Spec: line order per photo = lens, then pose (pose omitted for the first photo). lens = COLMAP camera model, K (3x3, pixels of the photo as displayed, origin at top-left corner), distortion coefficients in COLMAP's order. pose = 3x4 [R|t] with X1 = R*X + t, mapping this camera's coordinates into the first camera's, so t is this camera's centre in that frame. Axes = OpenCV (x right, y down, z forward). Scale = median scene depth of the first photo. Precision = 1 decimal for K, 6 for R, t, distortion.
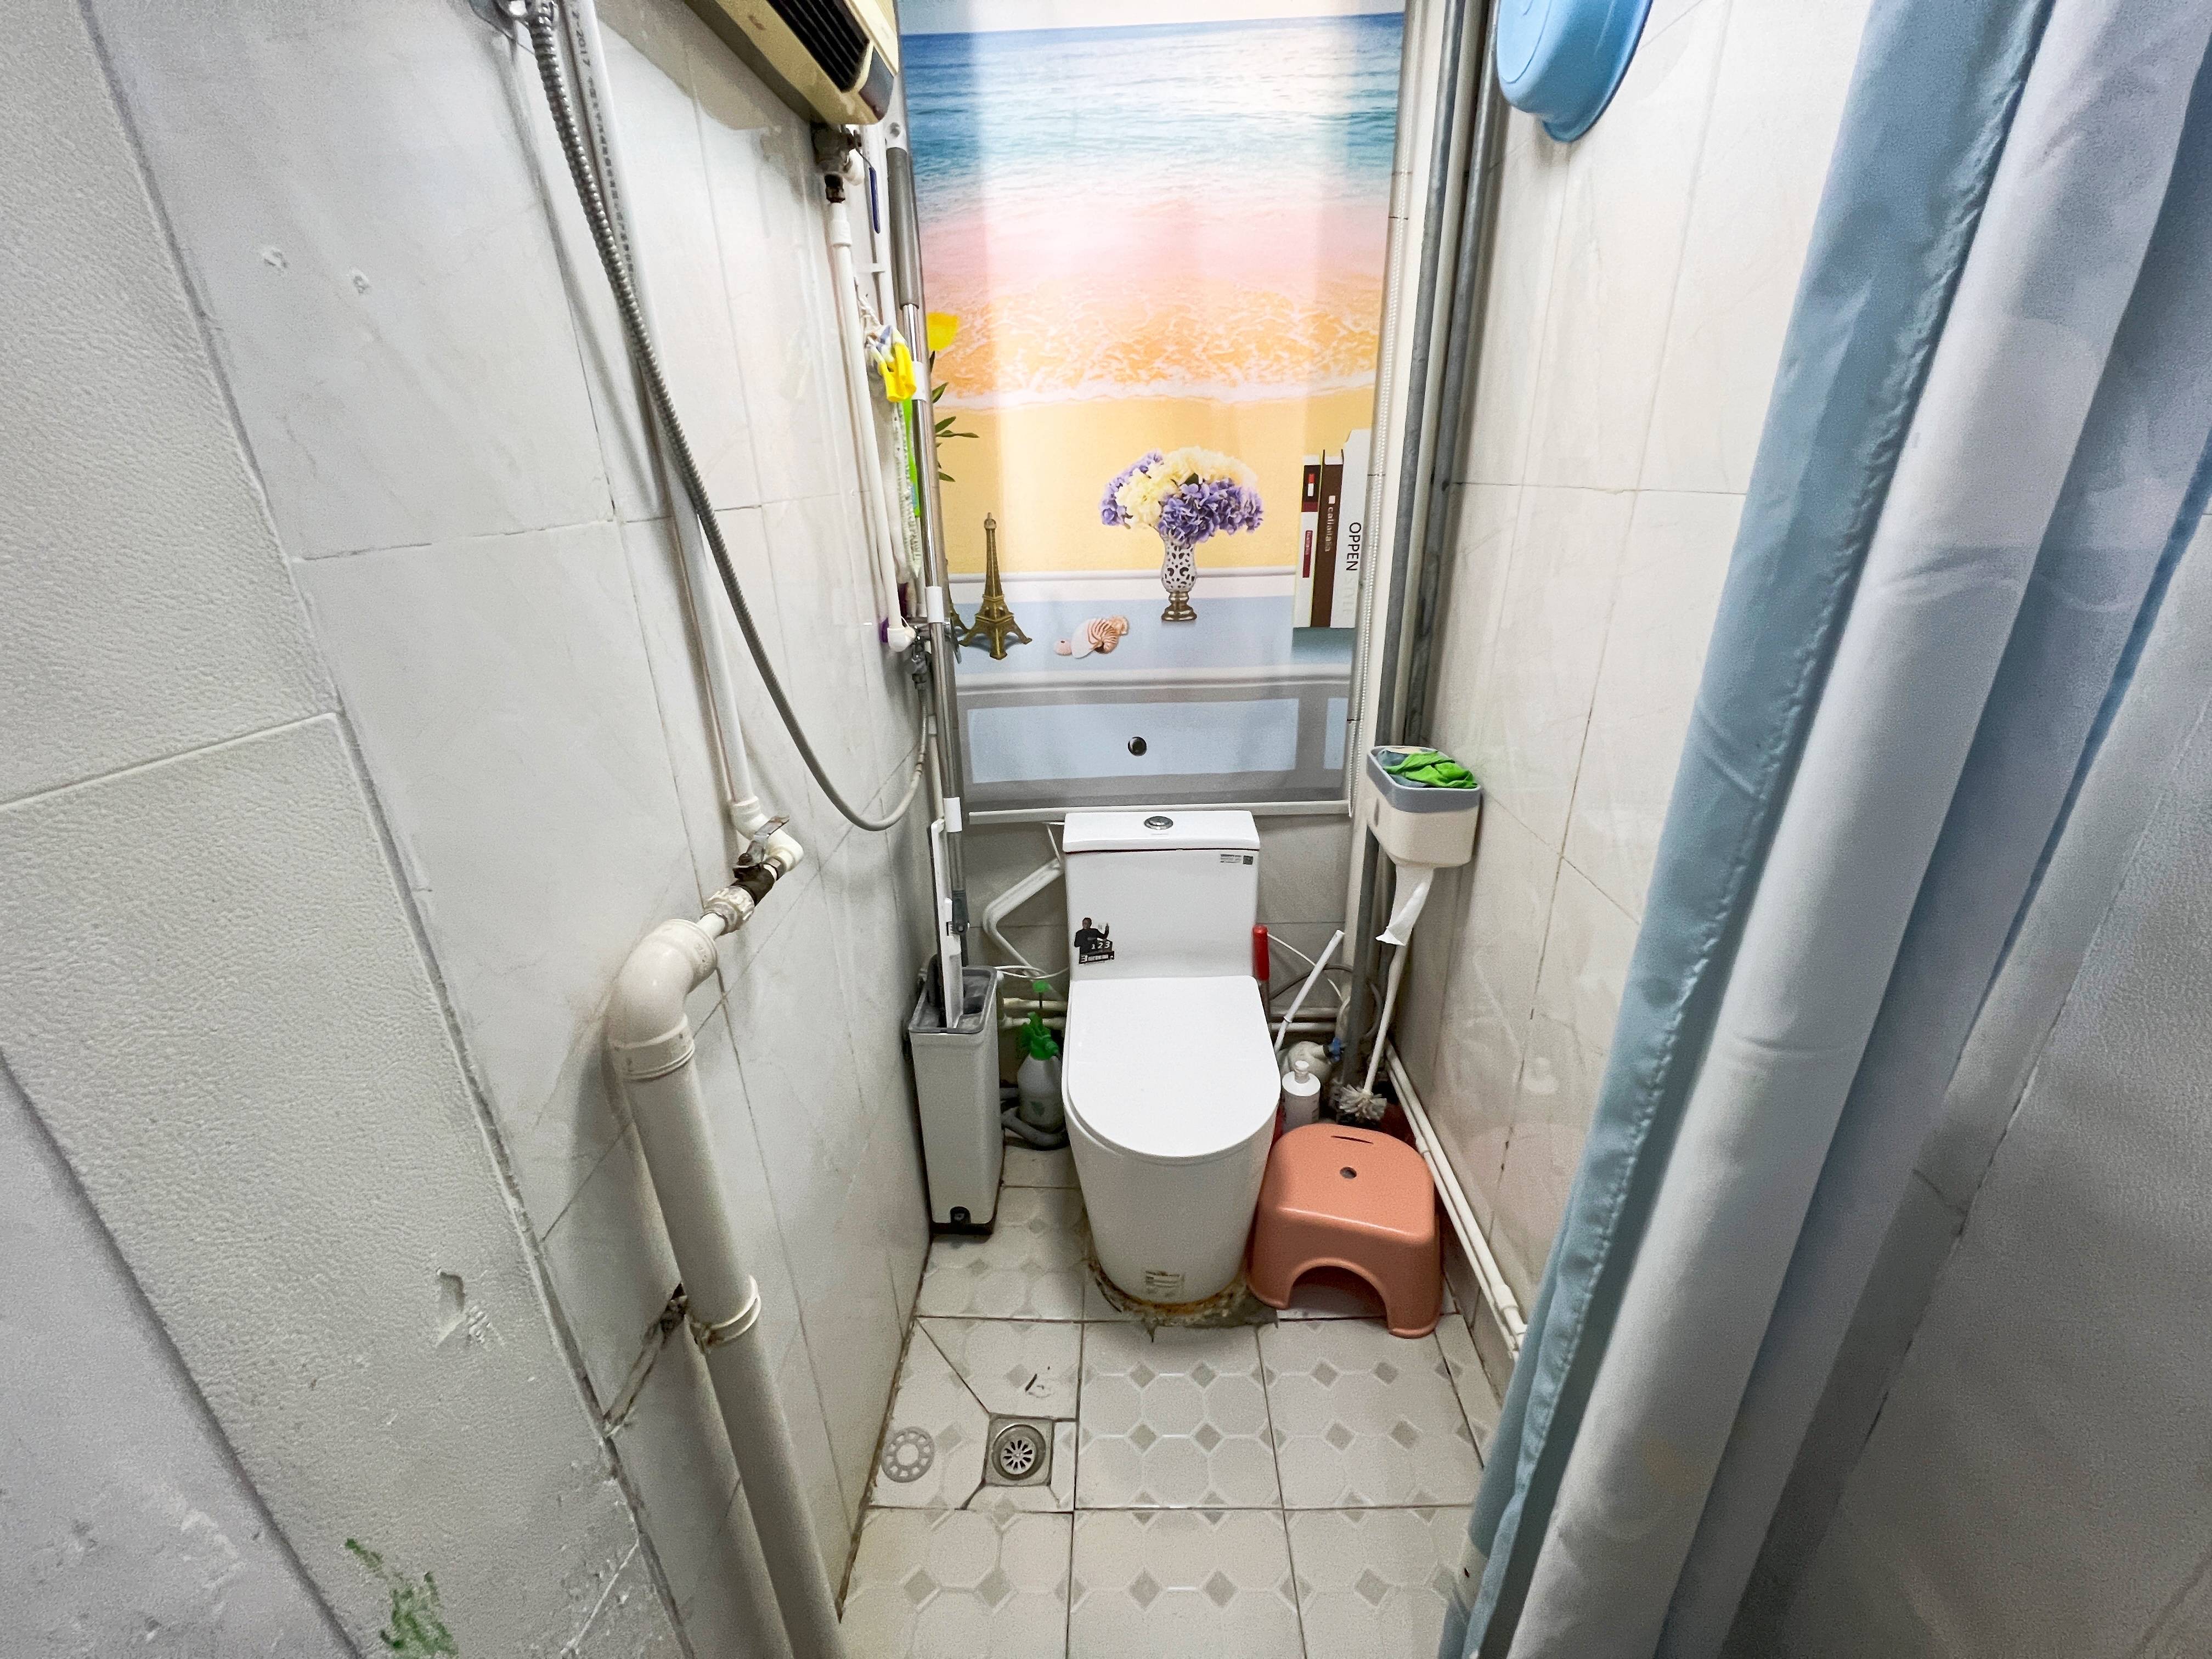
lens RADIAL K [[890.1, 0, 1100.6], [0, 890.1, 829.0], [0, 0, 1]] dist [-0.001061, 0.000045]
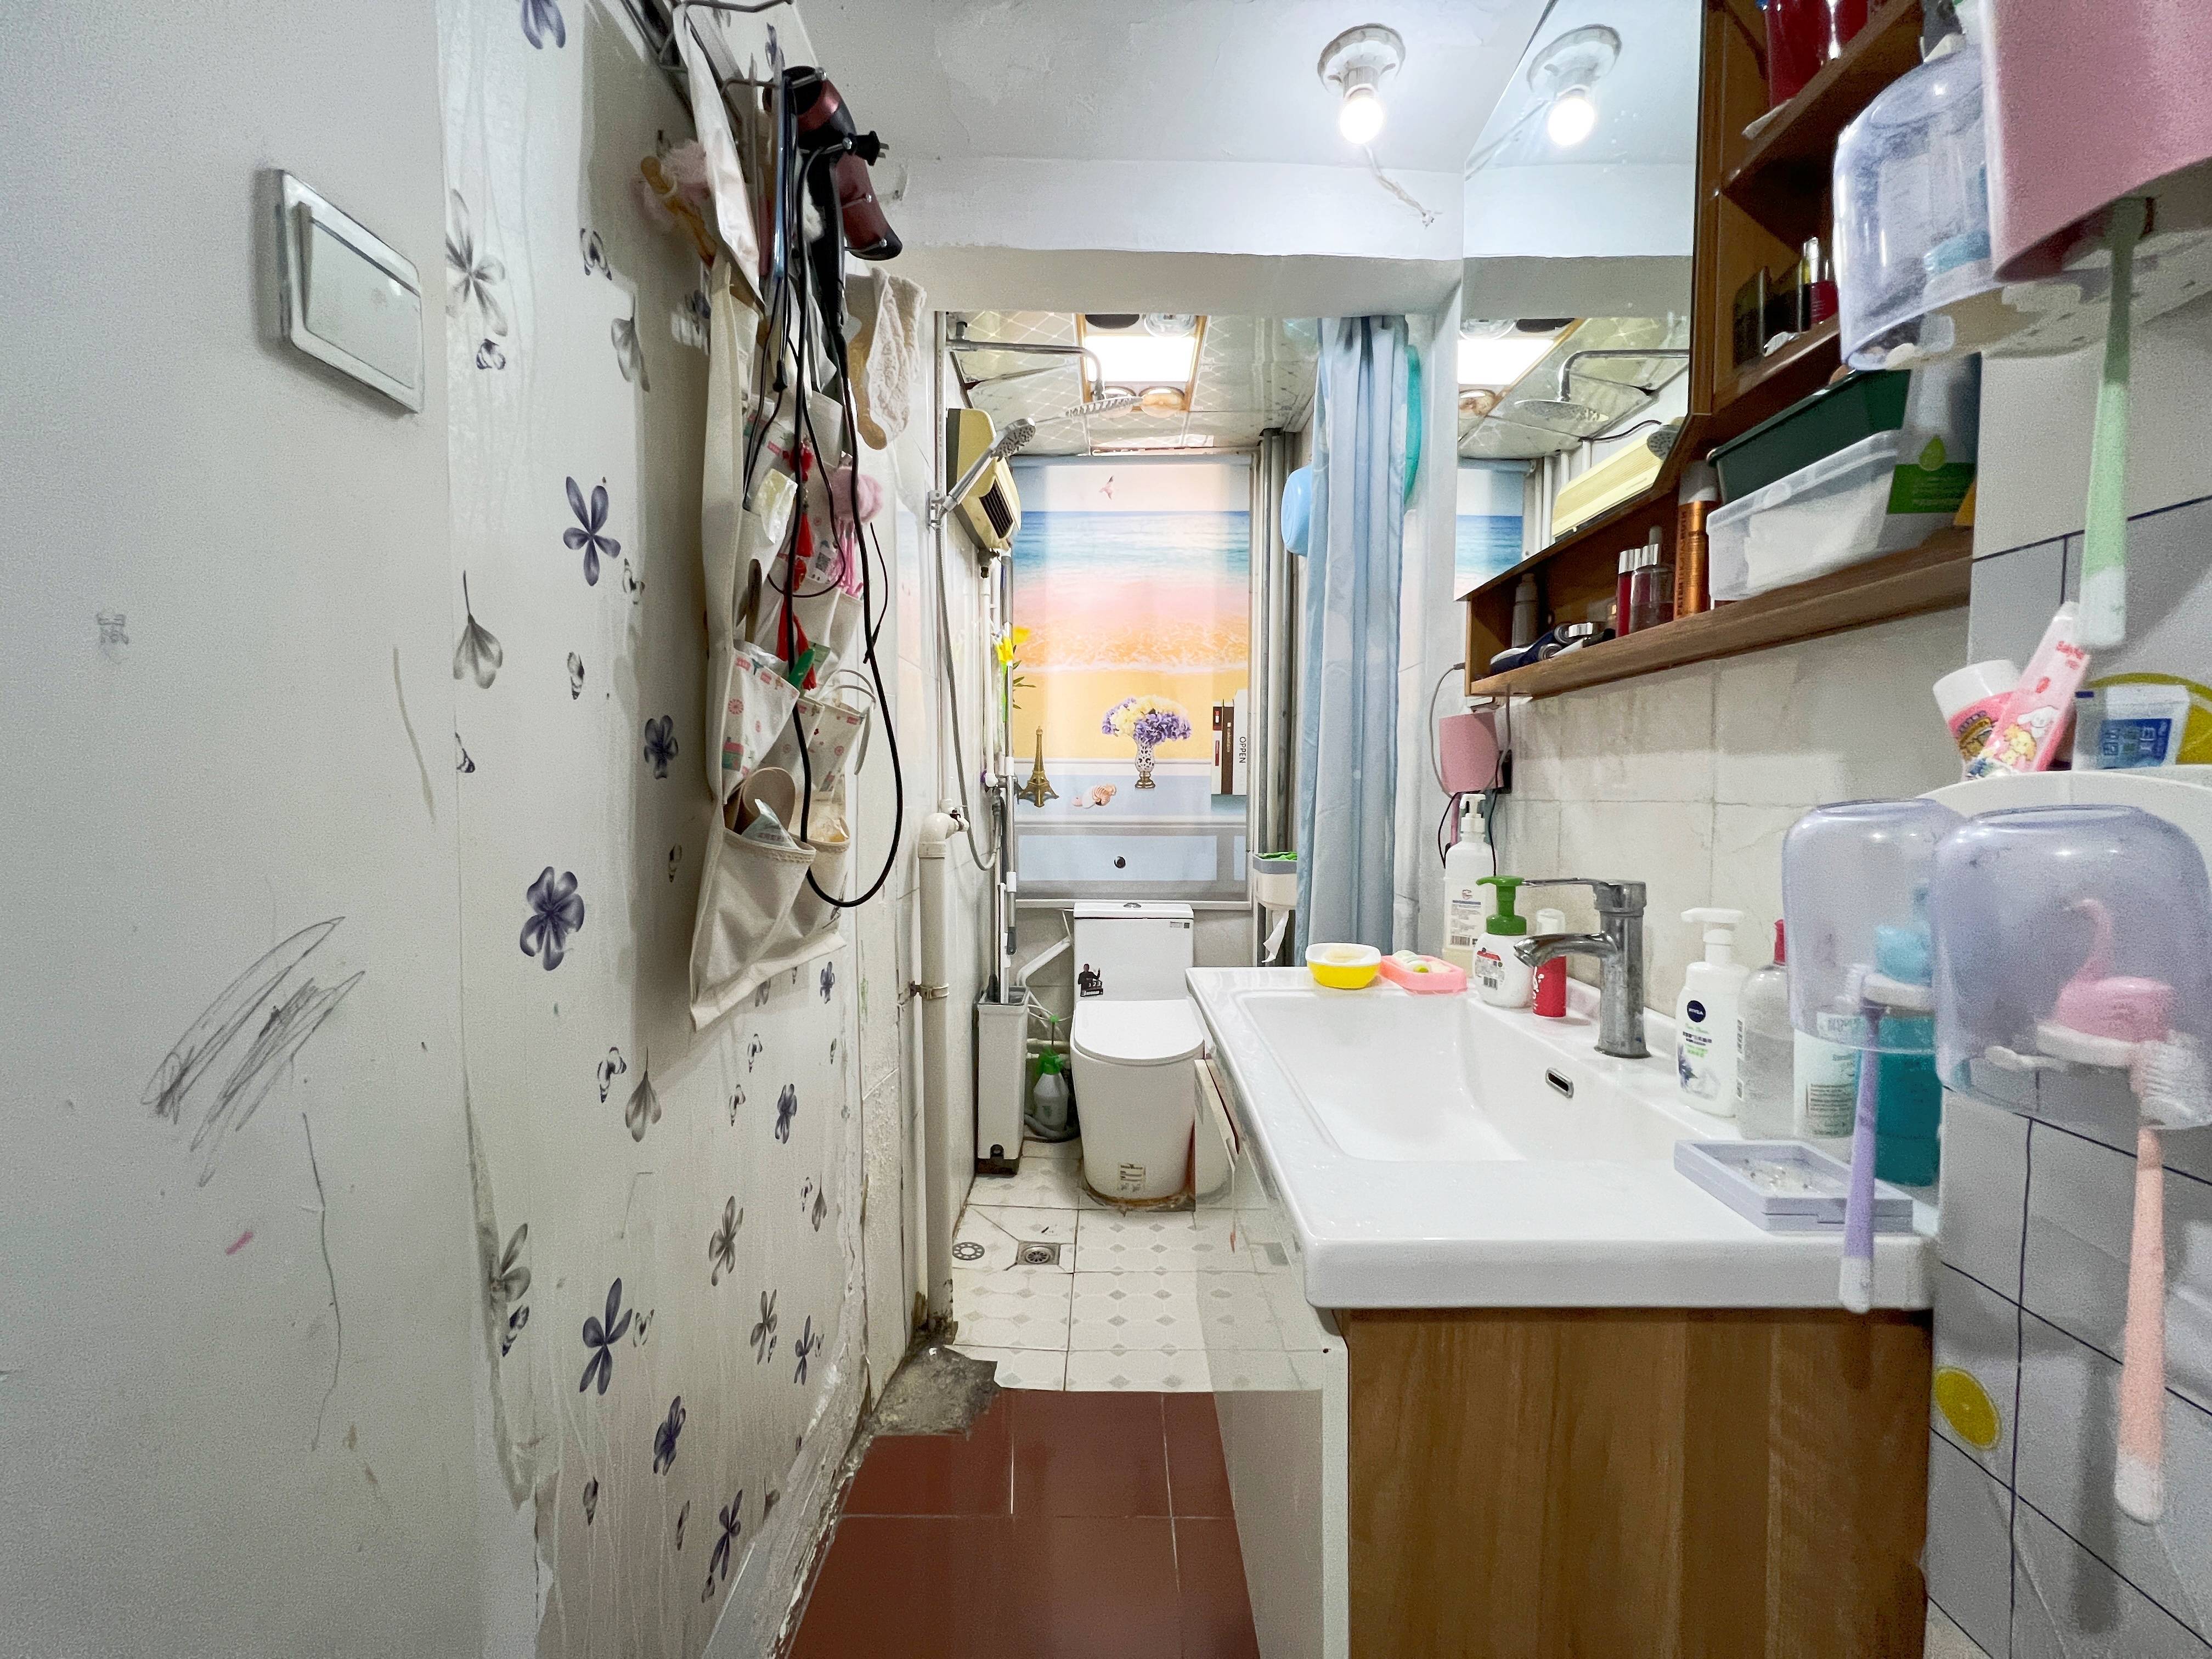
lens RADIAL K [[890.1, 0, 1107.5], [0, 890.1, 823.7], [0, 0, 1]] dist [-0.001061, 0.000045]
pose [[0.999343, 0.028524, 0.022373, -0.022360], [-0.019276, 0.940793, -0.338433, 0.432982], [-0.030702, 0.337779, 0.940725, -0.622911]]
